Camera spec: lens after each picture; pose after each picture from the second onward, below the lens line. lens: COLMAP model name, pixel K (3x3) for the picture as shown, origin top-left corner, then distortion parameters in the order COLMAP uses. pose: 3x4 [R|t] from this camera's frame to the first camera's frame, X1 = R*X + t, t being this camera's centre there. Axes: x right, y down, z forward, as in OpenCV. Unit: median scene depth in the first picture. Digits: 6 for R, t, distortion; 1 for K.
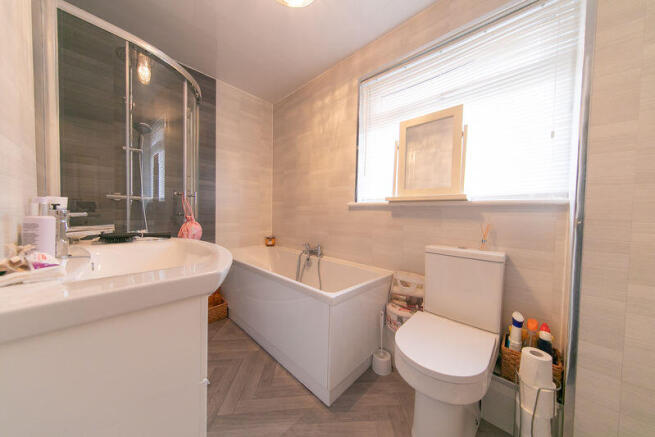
lens RADIAL K [[205.3, 0, 328.7], [0, 205.3, 220.2], [0, 0, 1]] dist [0.007464, -0.000136]
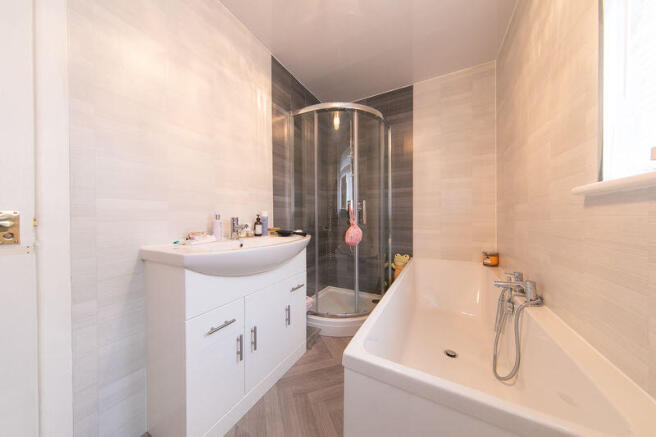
lens RADIAL K [[205.6, 0, 330.2], [0, 205.6, 217.5], [0, 0, 1]] dist [0.007464, -0.000136]
pose [[0.264290, -0.024229, -0.964139, 0.274758], [-0.022967, 0.999243, -0.031407, -0.002016], [0.964170, 0.030444, 0.263533, 0.346854]]
